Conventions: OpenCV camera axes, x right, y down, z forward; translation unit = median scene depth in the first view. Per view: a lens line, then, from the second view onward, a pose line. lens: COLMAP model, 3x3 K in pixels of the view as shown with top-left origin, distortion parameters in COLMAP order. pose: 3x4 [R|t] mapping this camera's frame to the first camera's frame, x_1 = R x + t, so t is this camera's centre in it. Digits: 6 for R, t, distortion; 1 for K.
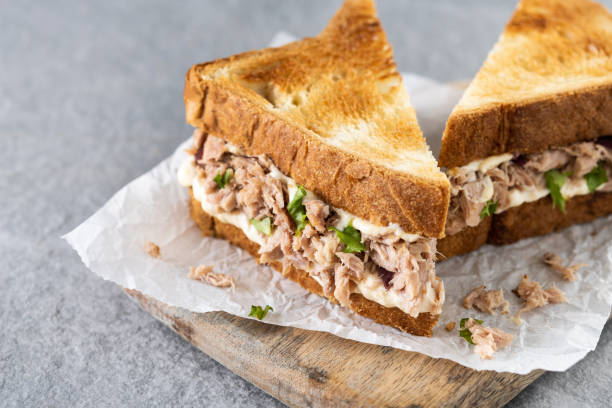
lens RADIAL K [[1640.4, 0, 305.4], [0, 1640.4, 204.9], [0, 0, 1]] dist [0.030343, 0.000000]
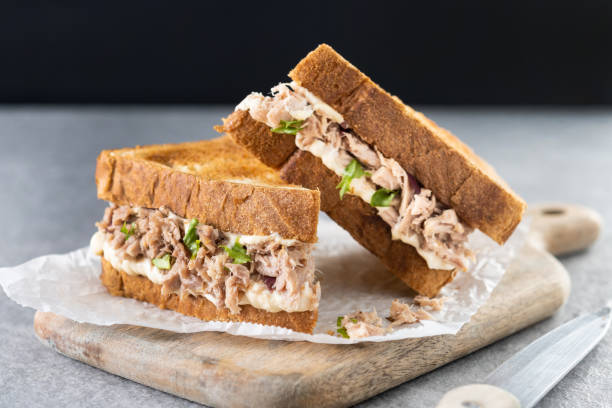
lens RADIAL K [[1640.4, 0, 267.4], [0, 1640.4, 246.0], [0, 0, 1]] dist [0.030343, 0.000000]
pose [[0.999571, -0.027696, 0.009565, 0.036222], [0.029299, 0.948668, -0.314914, 0.365219], [-0.000353, 0.315059, 0.949072, -0.086187]]
